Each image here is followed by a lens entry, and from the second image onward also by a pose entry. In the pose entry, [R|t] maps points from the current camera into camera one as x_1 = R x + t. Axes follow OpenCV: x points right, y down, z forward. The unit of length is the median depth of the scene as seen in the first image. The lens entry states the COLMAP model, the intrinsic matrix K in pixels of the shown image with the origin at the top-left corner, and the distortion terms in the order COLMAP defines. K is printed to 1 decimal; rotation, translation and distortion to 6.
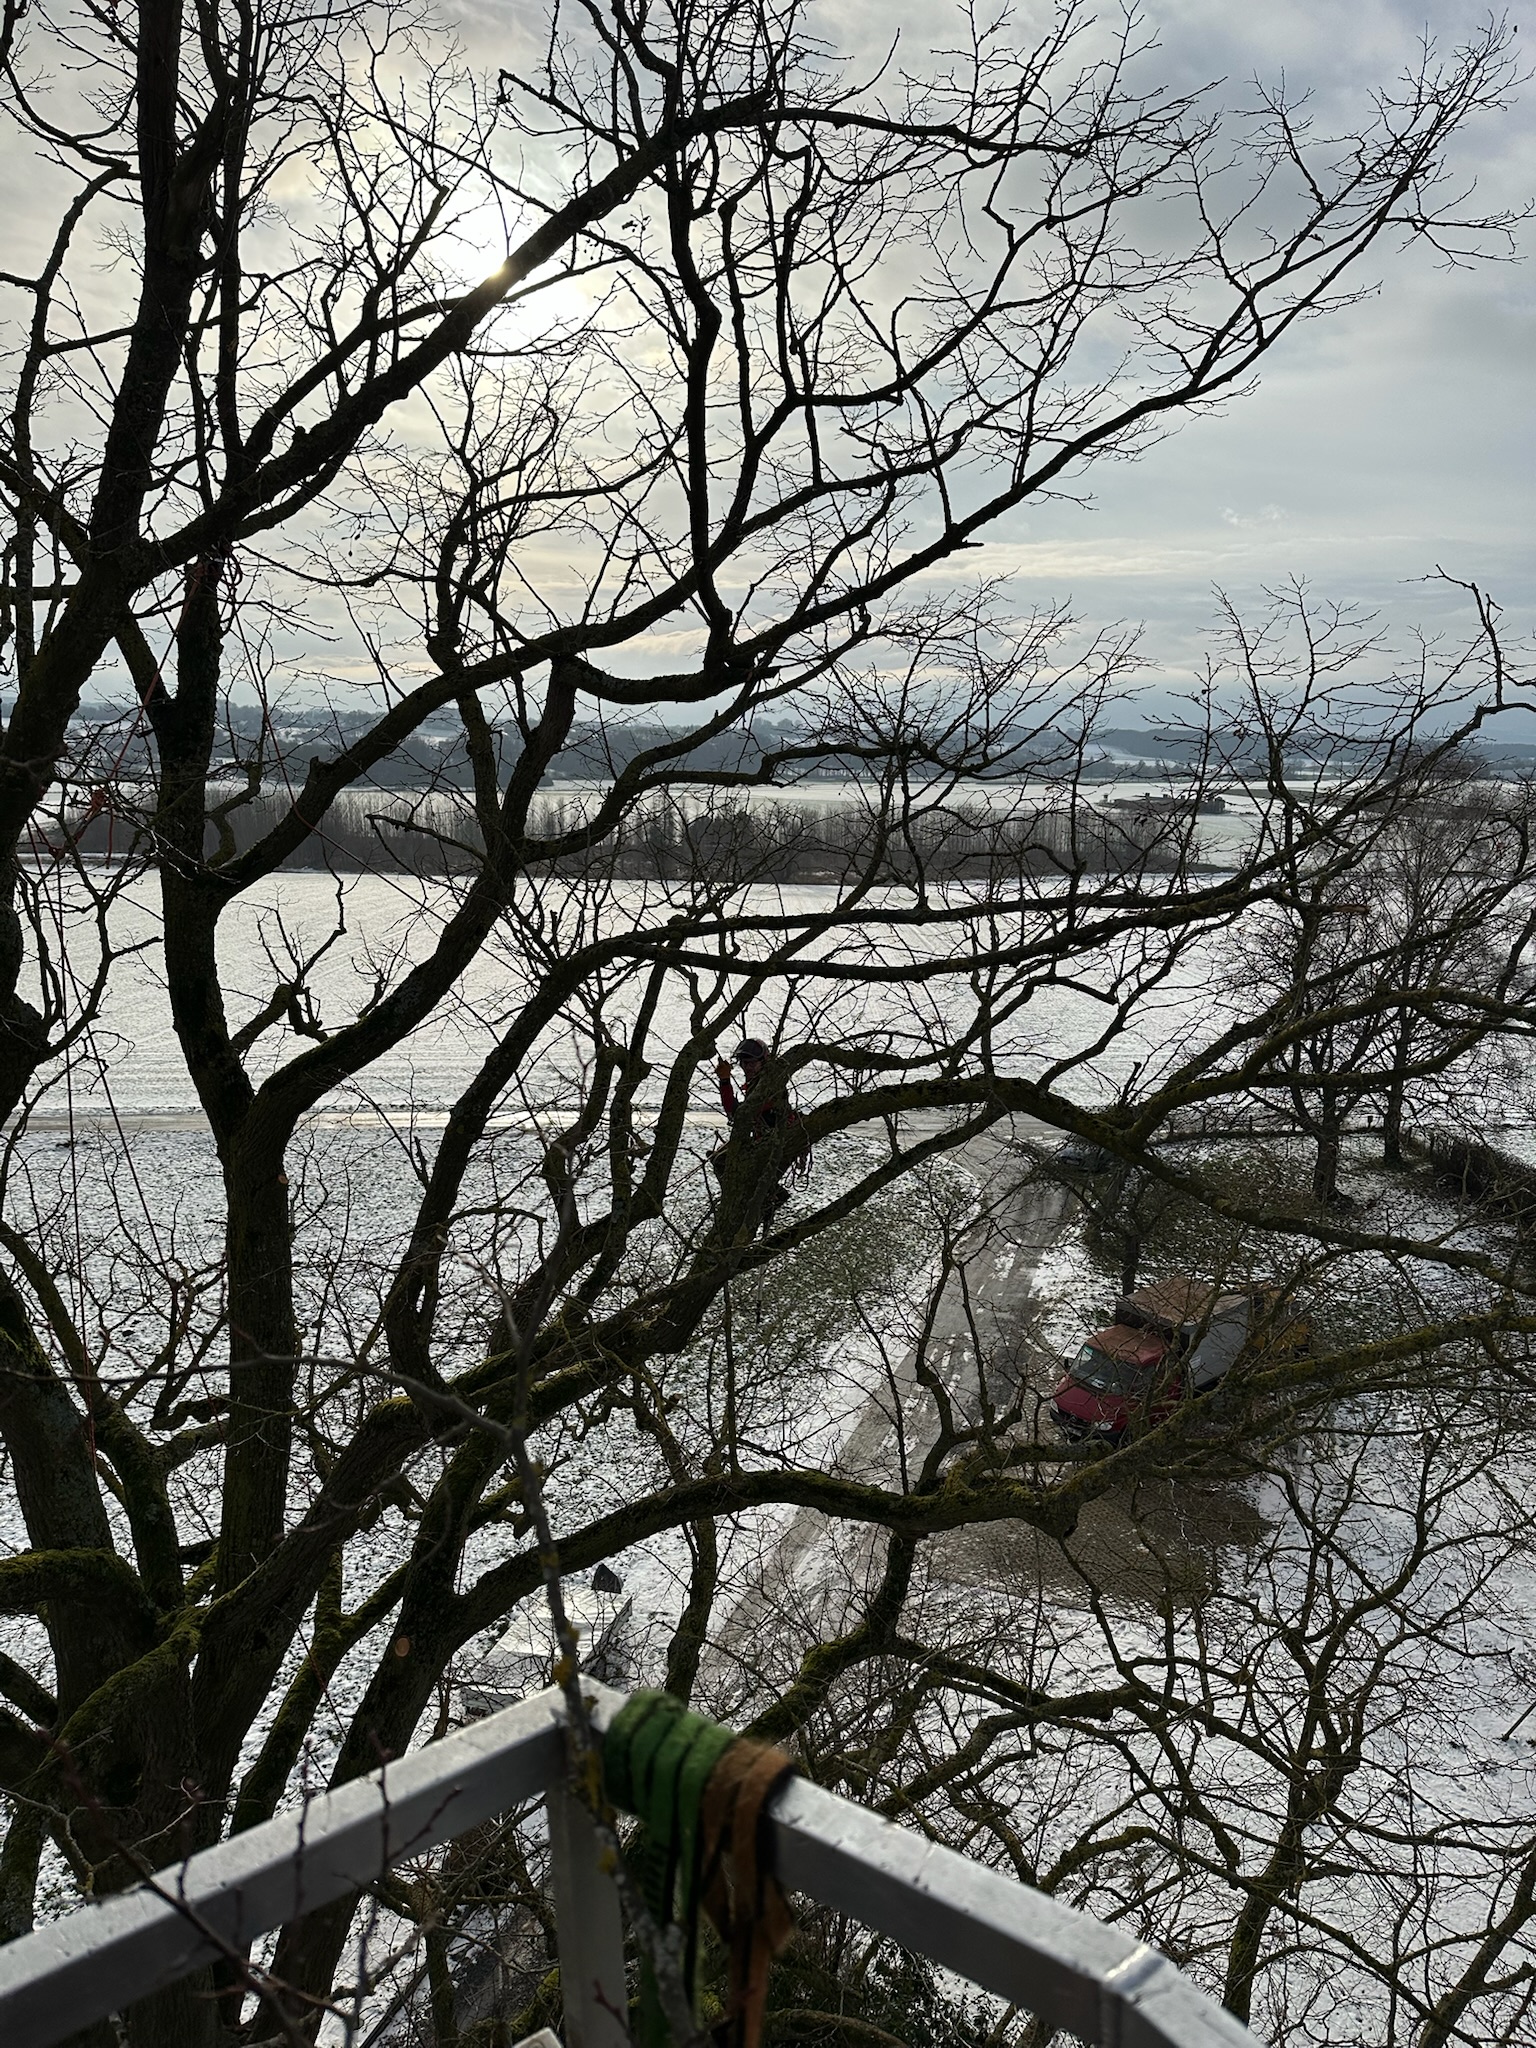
lens RADIAL K [[1435.5, 0, 768.0], [0, 1435.5, 1024.0], [0, 0, 1]] dist [0.035626, -0.085956]
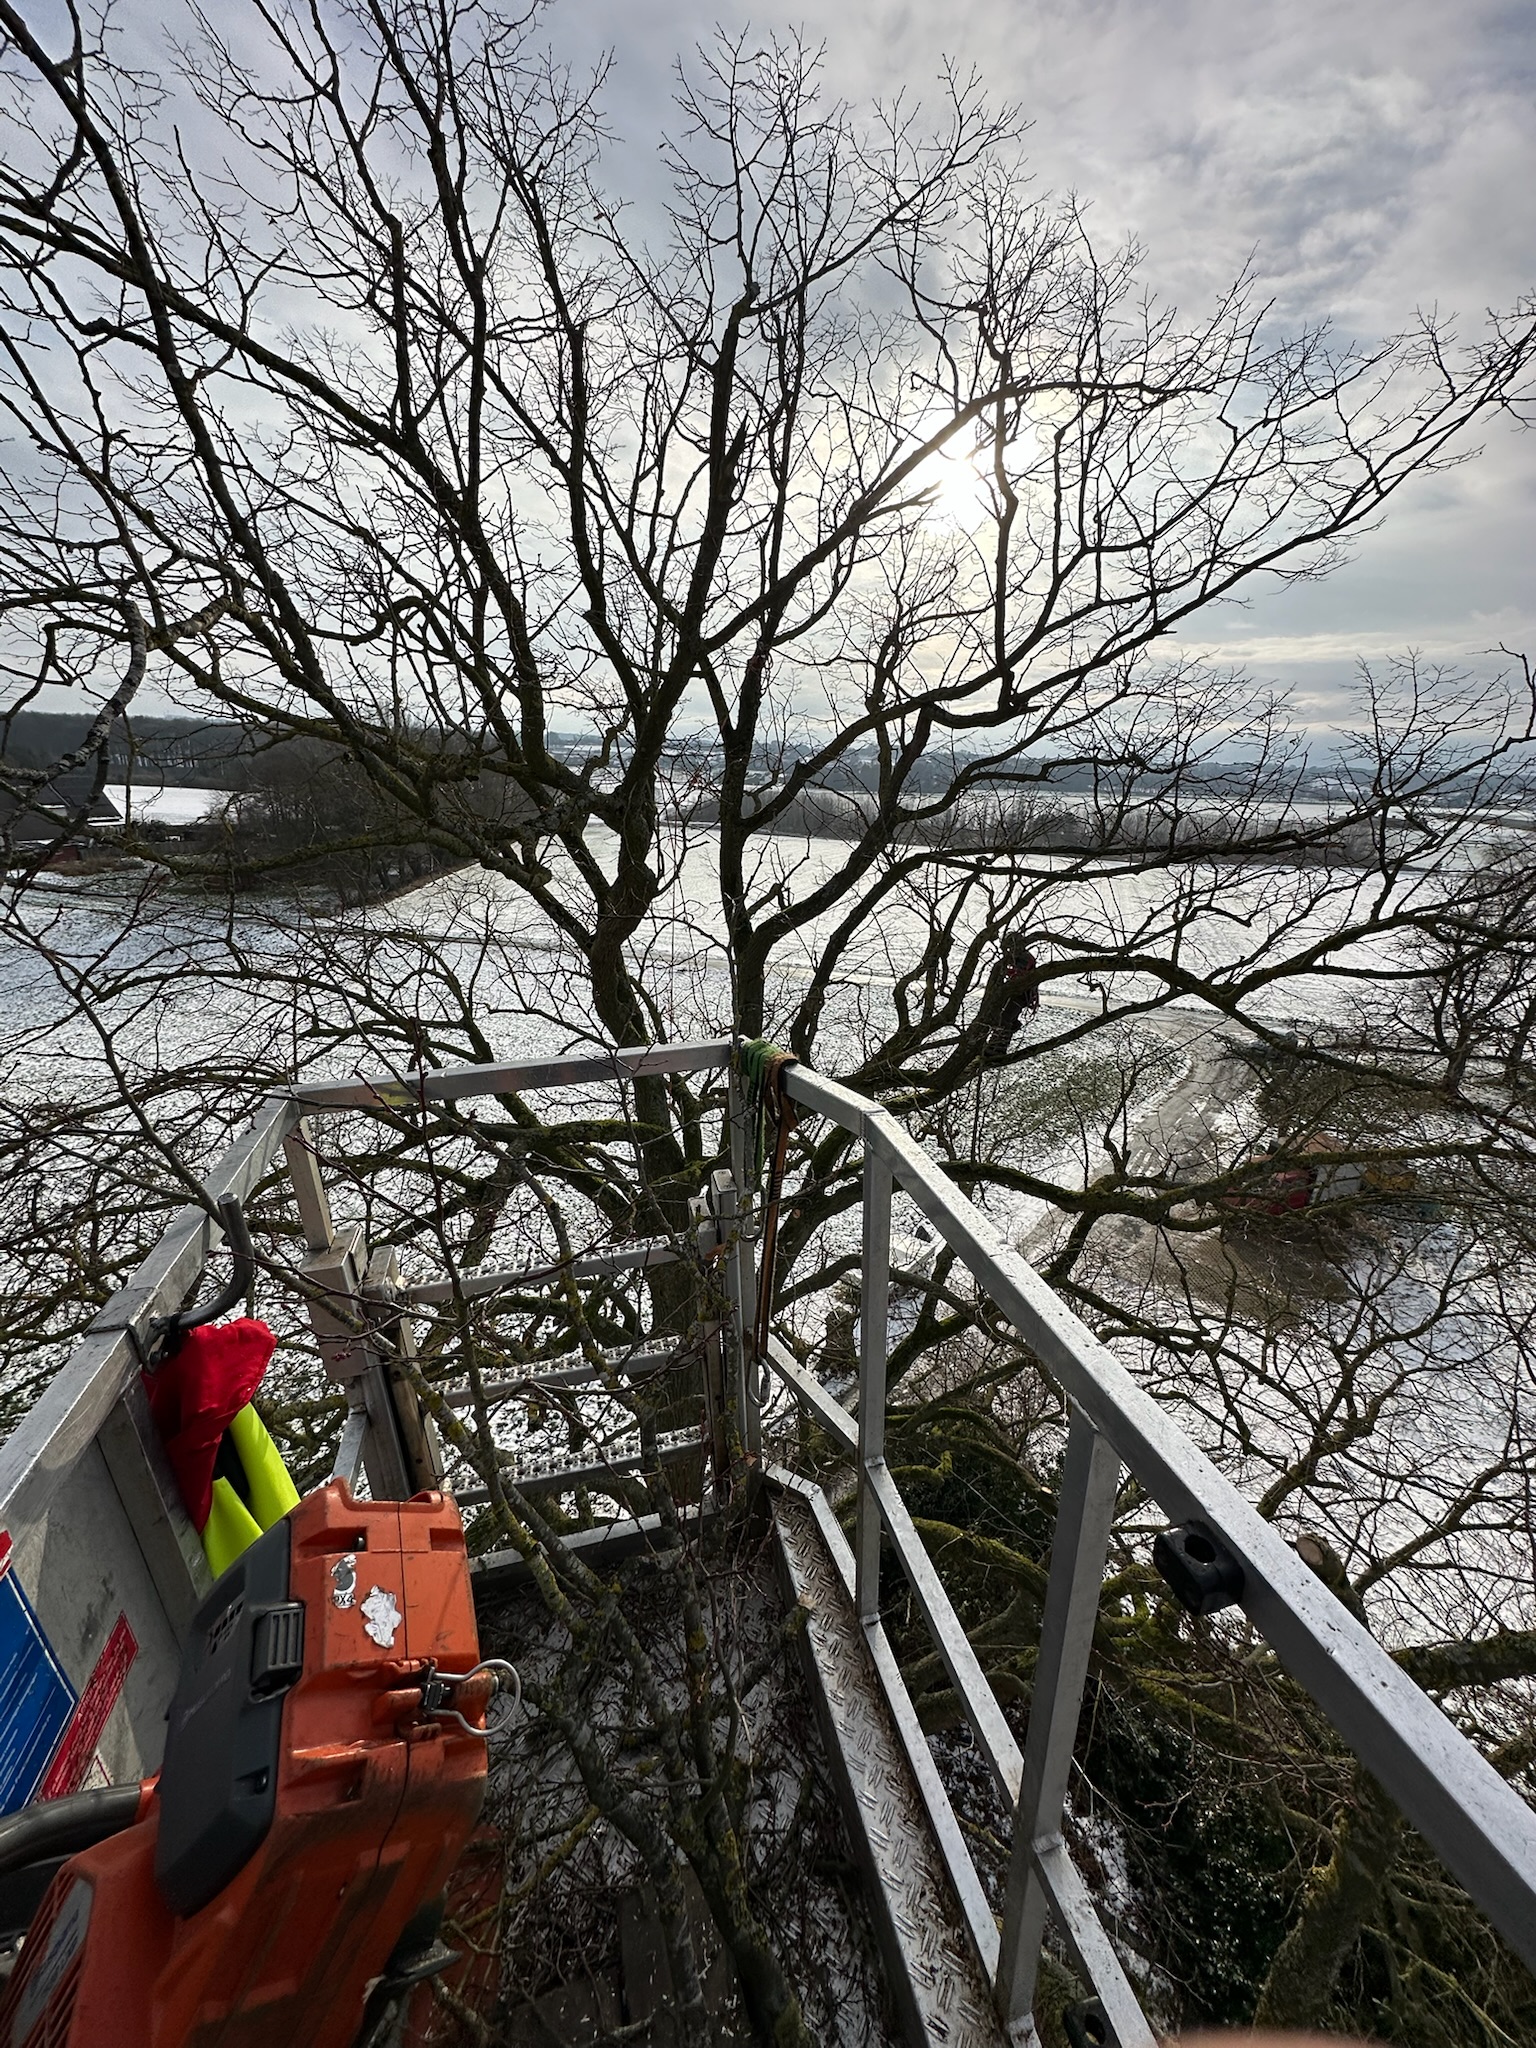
lens RADIAL K [[842.5, 0, 768.0], [0, 842.5, 1024.0], [0, 0, 1]] dist [0.000622, -0.006581]
pose [[0.928070, 0.129131, -0.349302, 0.085235], [-0.095701, 0.989157, 0.111402, 0.041635], [0.359900, -0.069960, 0.930364, -0.090399]]
